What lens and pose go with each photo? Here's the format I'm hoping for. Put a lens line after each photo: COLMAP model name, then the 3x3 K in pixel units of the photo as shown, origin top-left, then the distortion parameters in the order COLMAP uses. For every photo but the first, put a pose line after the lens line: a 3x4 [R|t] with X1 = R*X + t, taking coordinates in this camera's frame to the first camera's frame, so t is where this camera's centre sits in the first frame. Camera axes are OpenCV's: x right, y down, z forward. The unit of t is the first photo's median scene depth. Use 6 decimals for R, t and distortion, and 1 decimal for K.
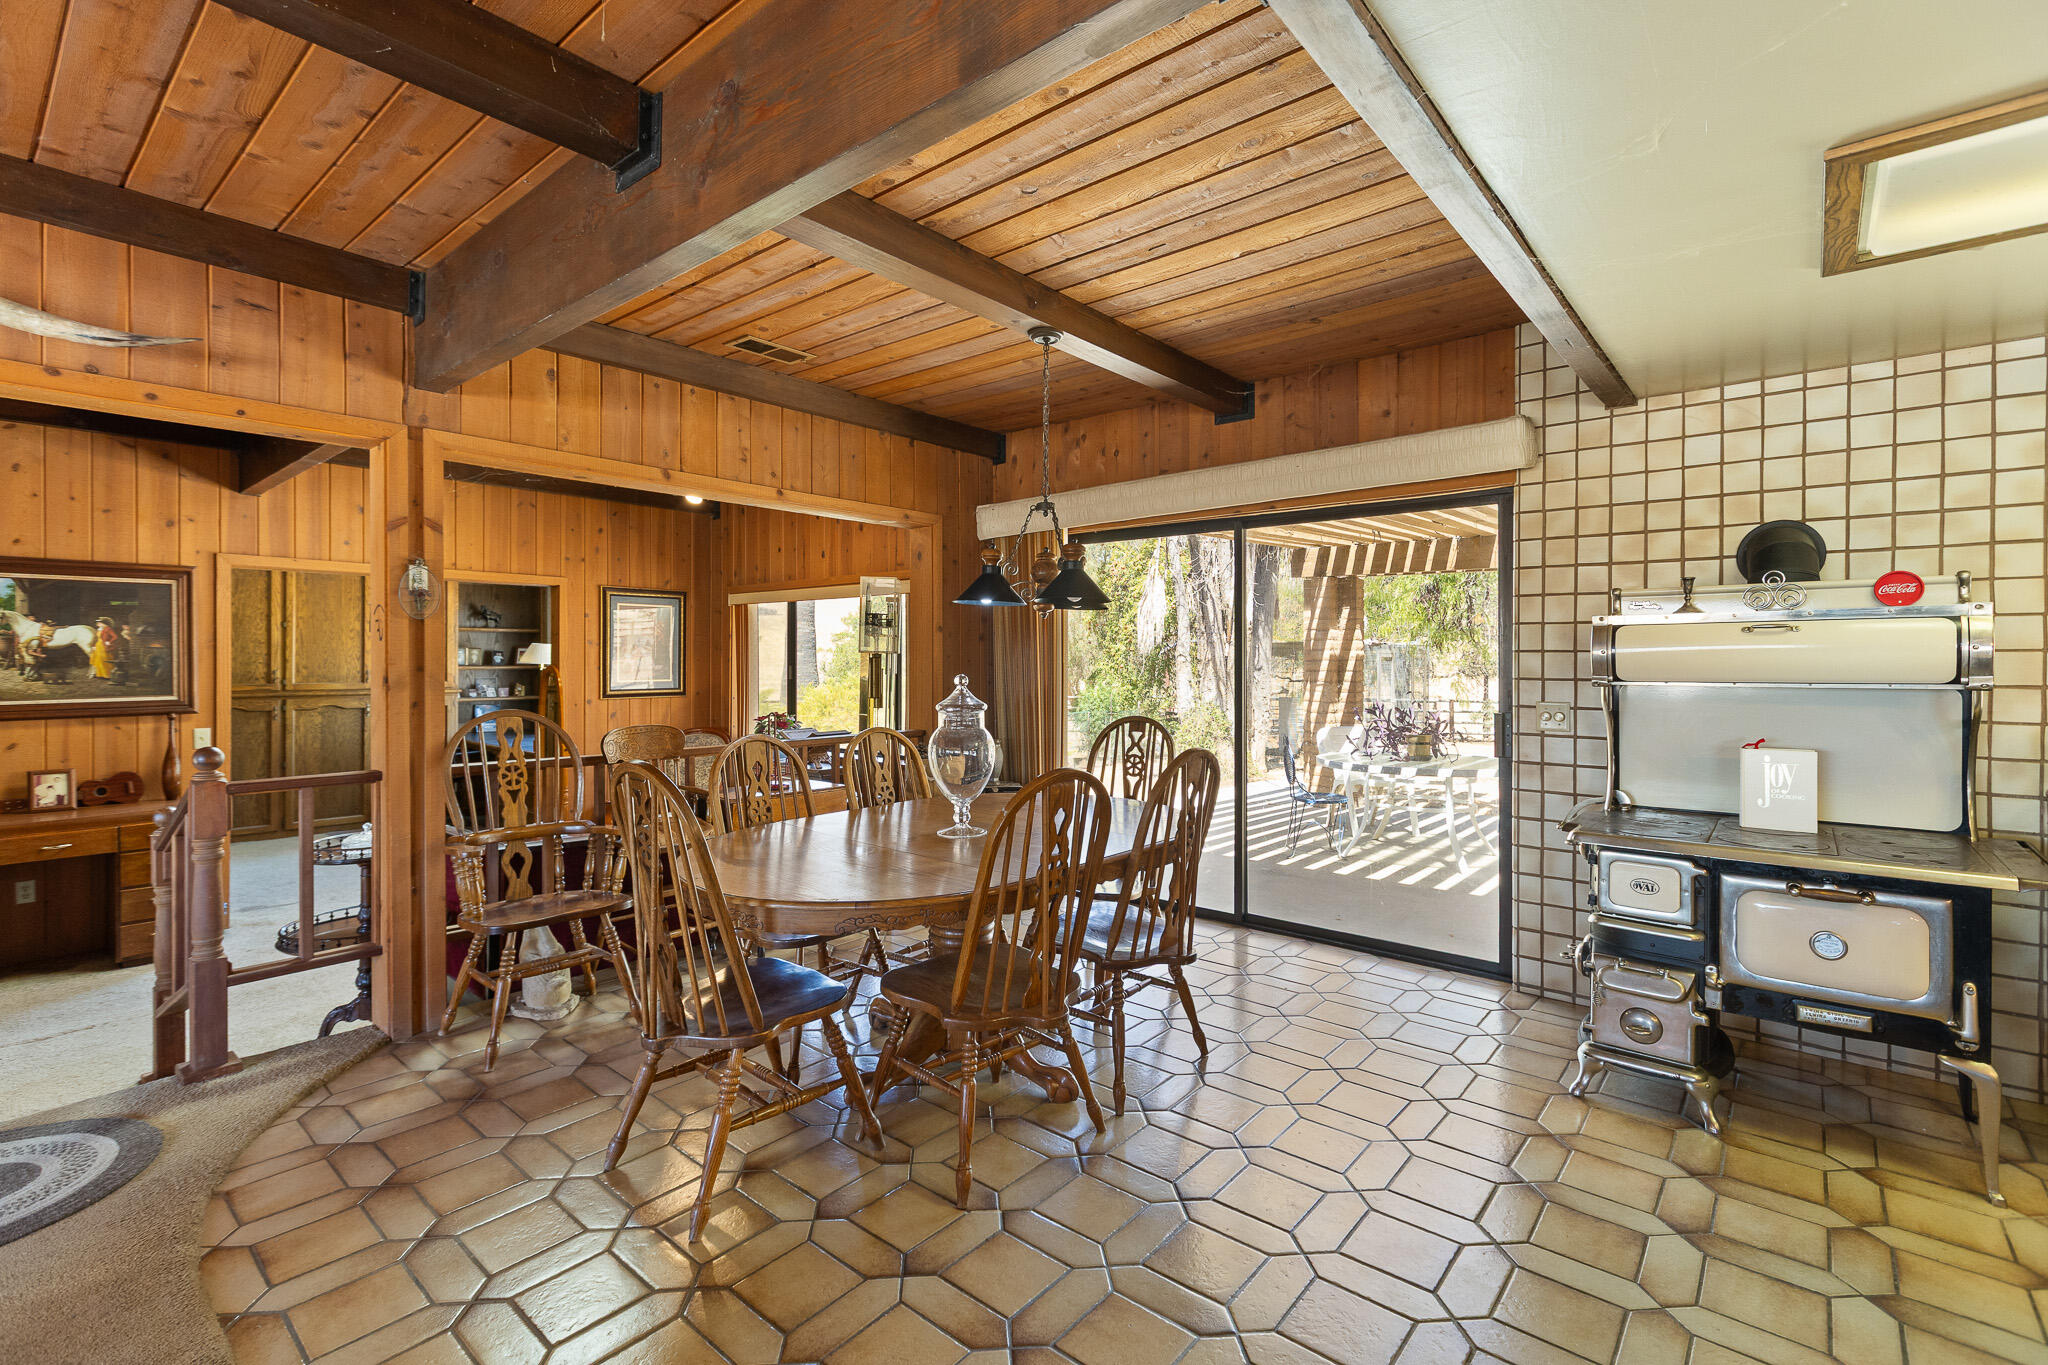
lens RADIAL K [[922.7, 0, 1014.1], [0, 922.7, 665.0], [0, 0, 1]] dist [-0.002625, 0.001099]
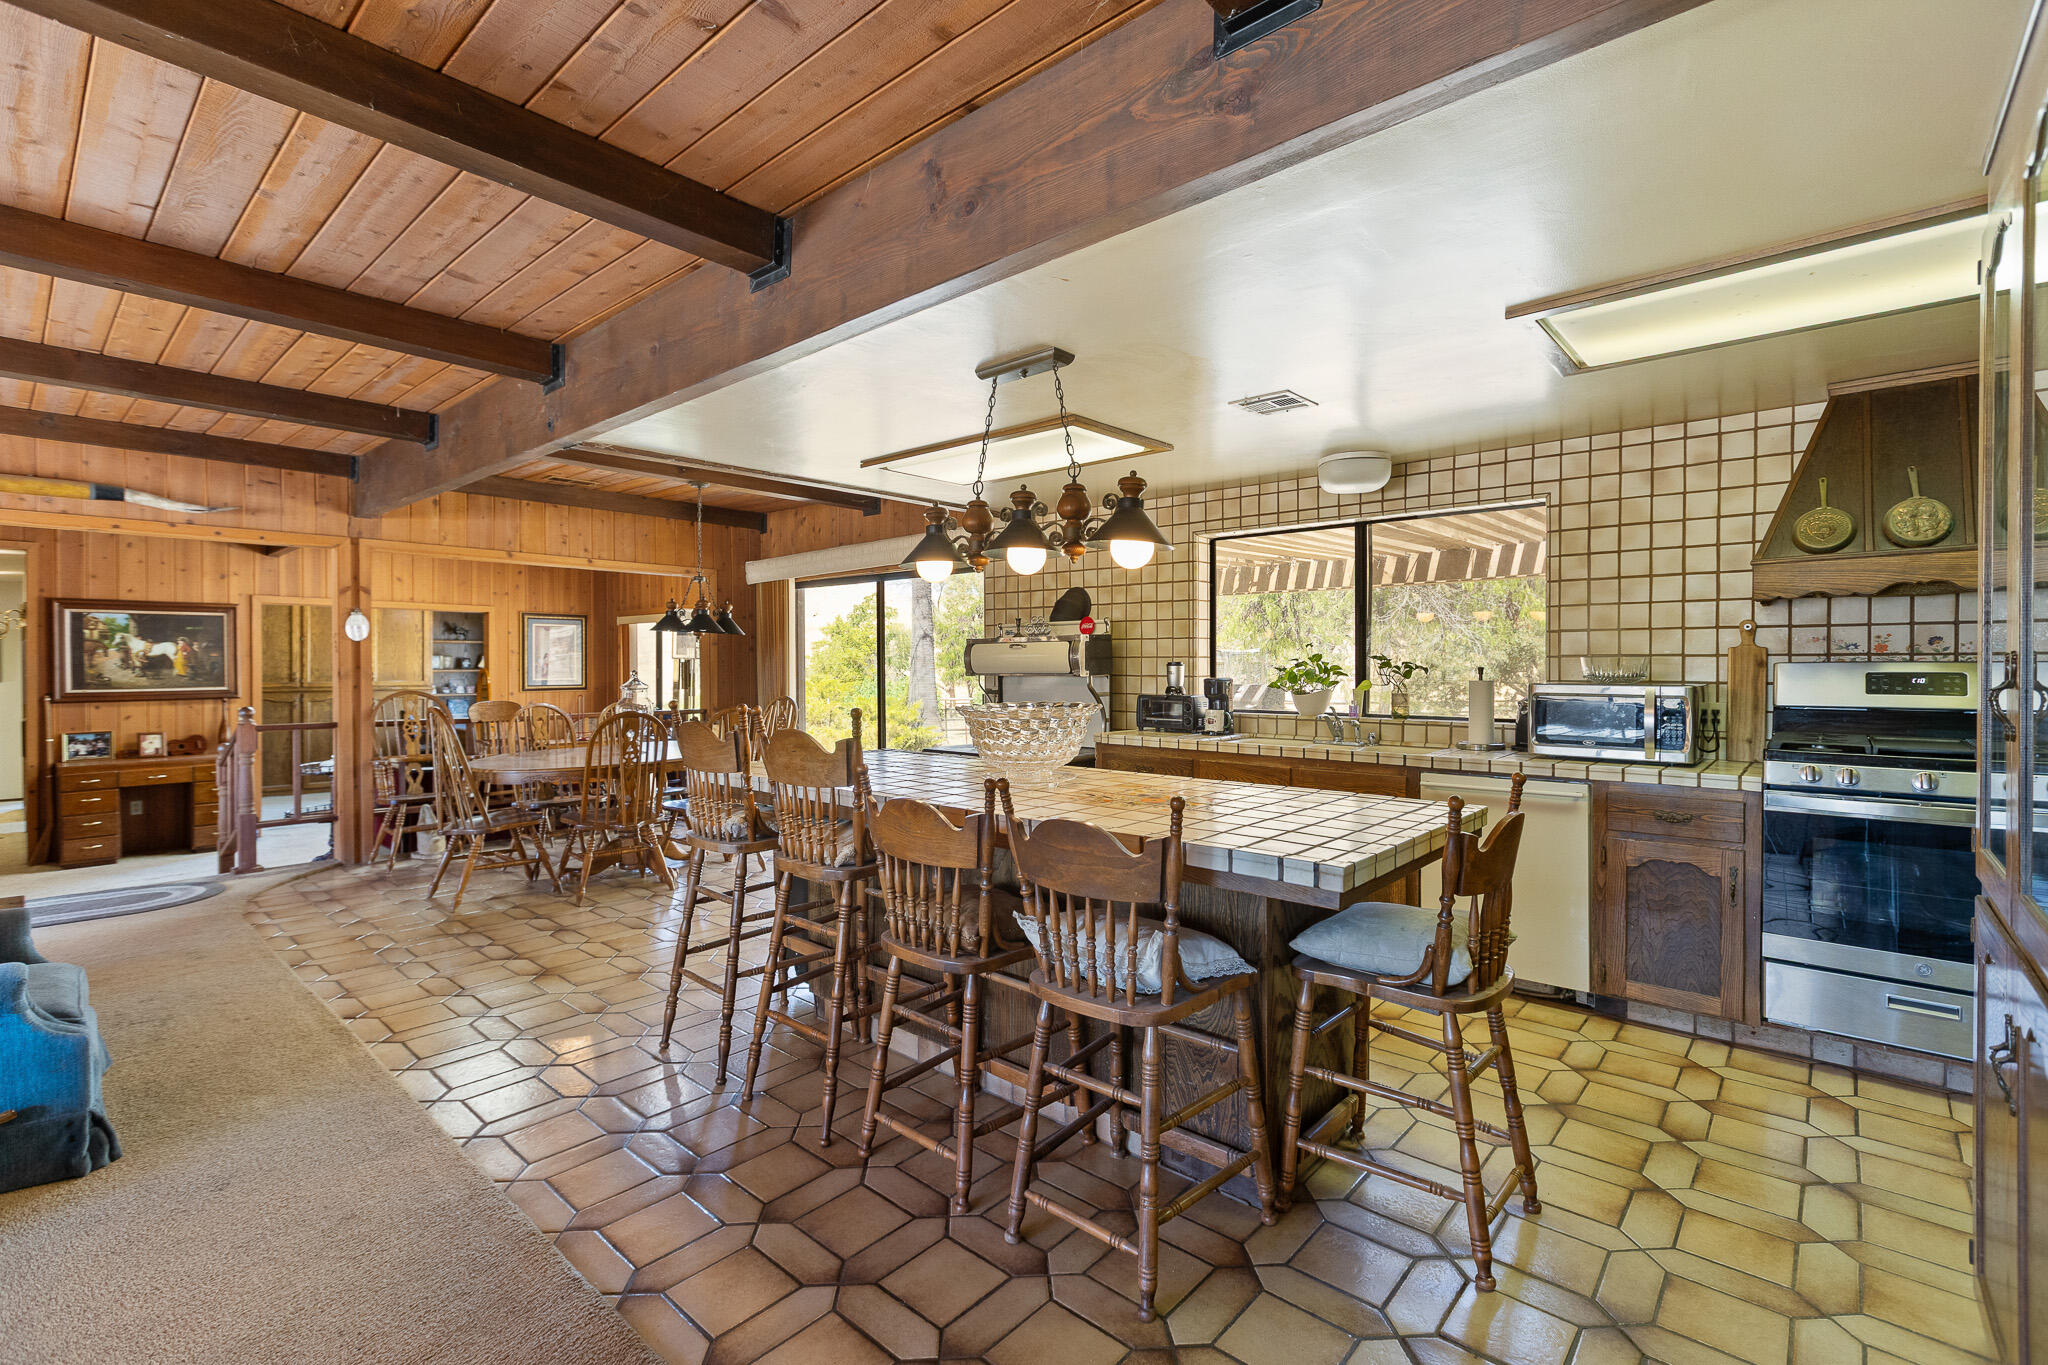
lens RADIAL K [[922.7, 0, 1024.4], [0, 922.7, 676.2], [0, 0, 1]] dist [-0.002625, 0.001099]
pose [[0.999816, -0.000612, -0.019196, 0.500768], [0.000706, 0.999988, 0.004913, 0.008891], [0.019193, -0.004925, 0.999804, -0.568164]]
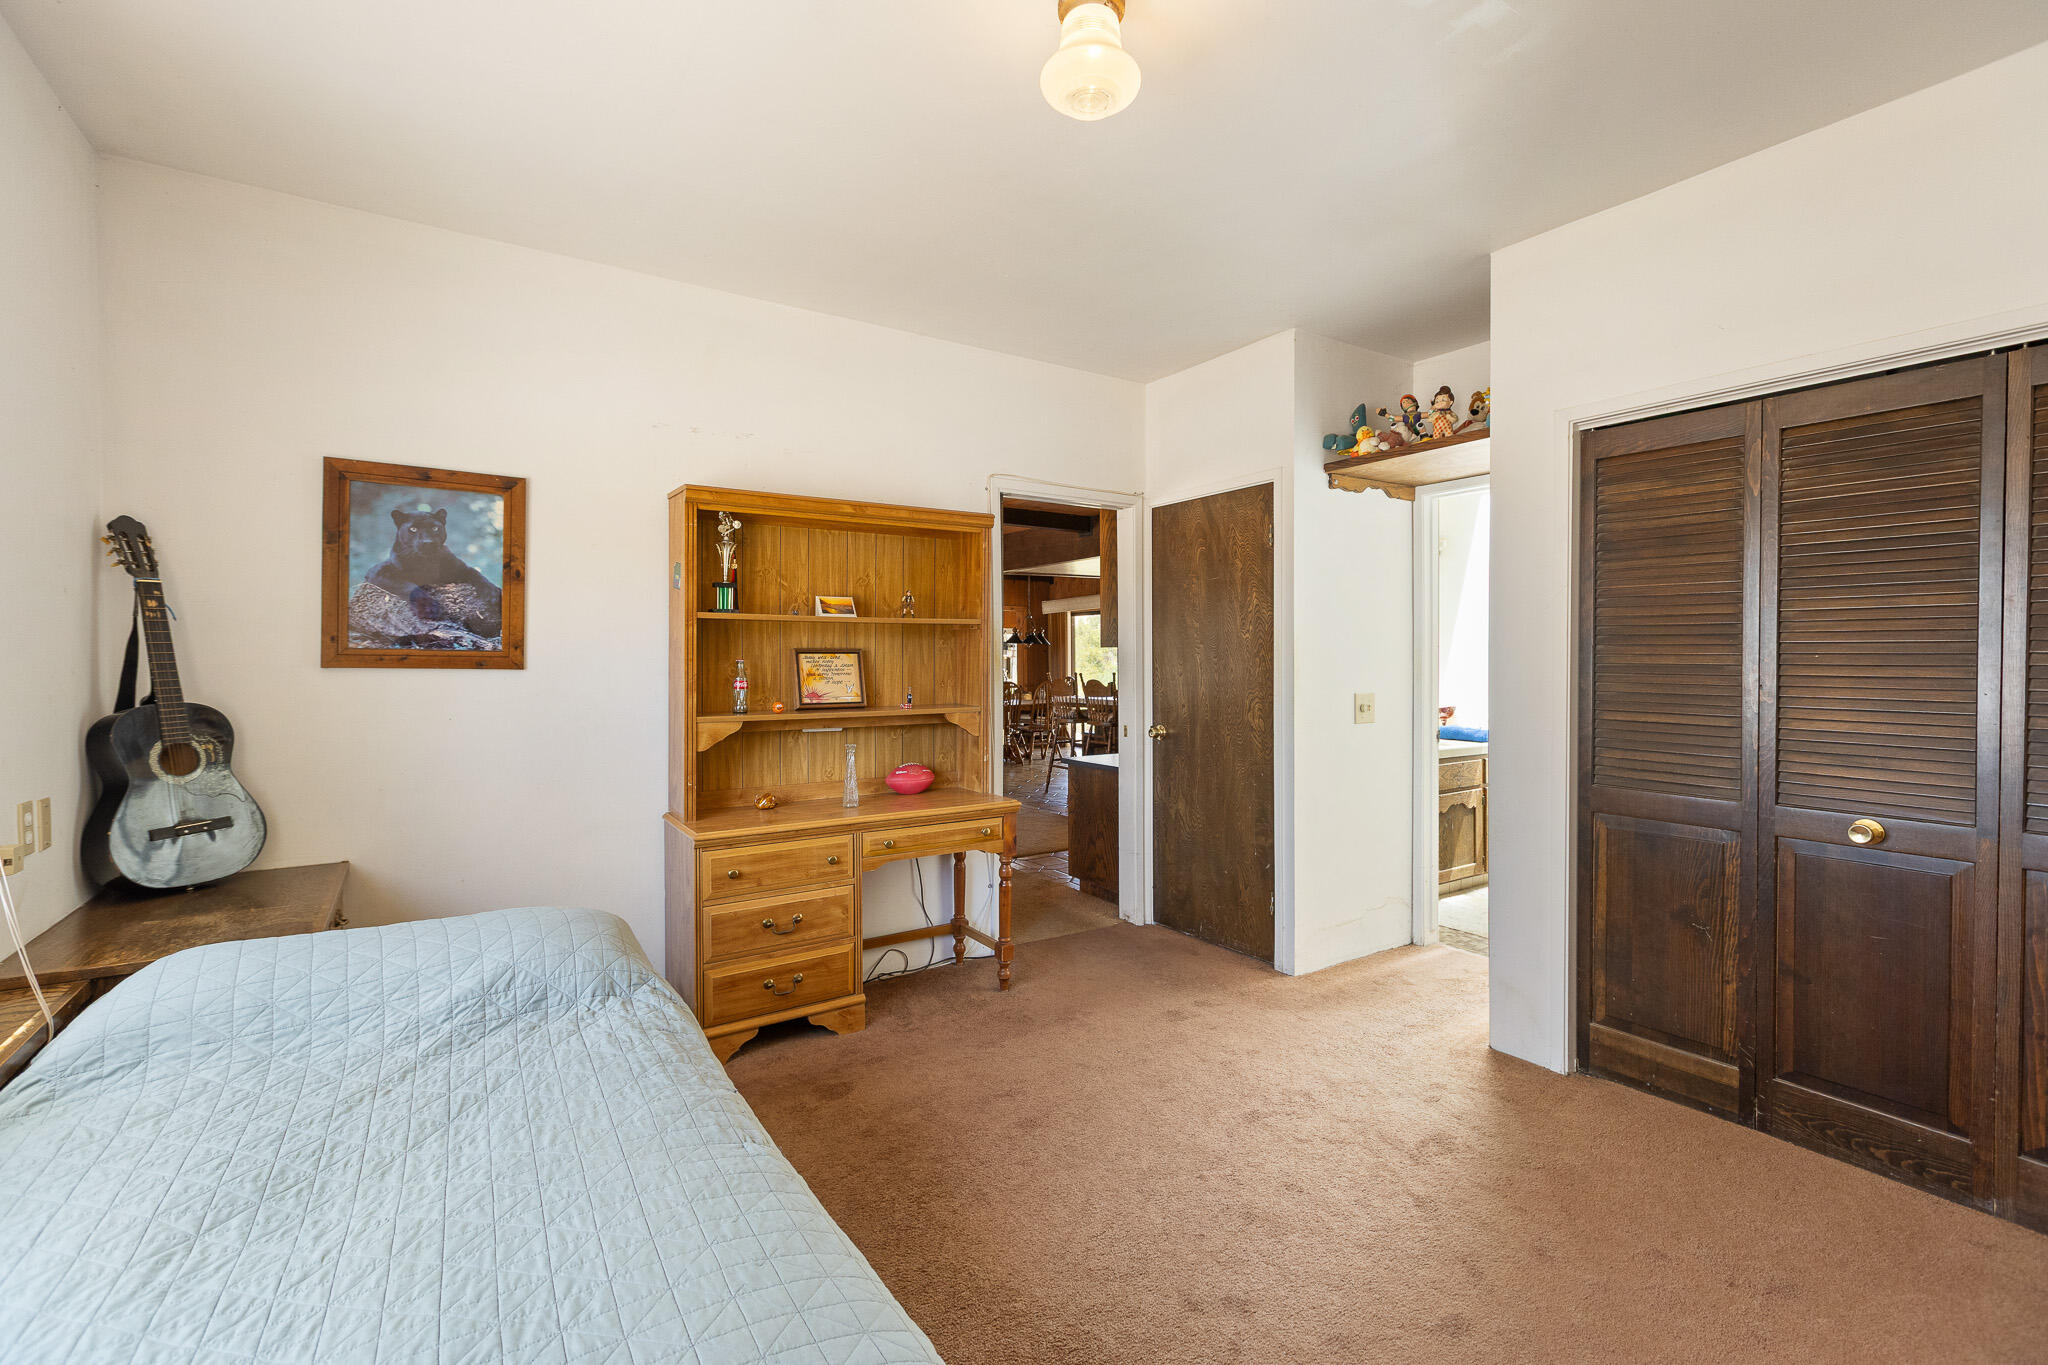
lens RADIAL K [[922.7, 0, 1023.9], [0, 922.7, 675.1], [0, 0, 1]] dist [-0.002625, 0.001099]
pose [[0.963224, 0.001576, -0.268695, 0.696648], [0.000127, 0.999980, 0.006319, 0.024611], [0.268700, -0.006121, 0.963205, -1.757072]]
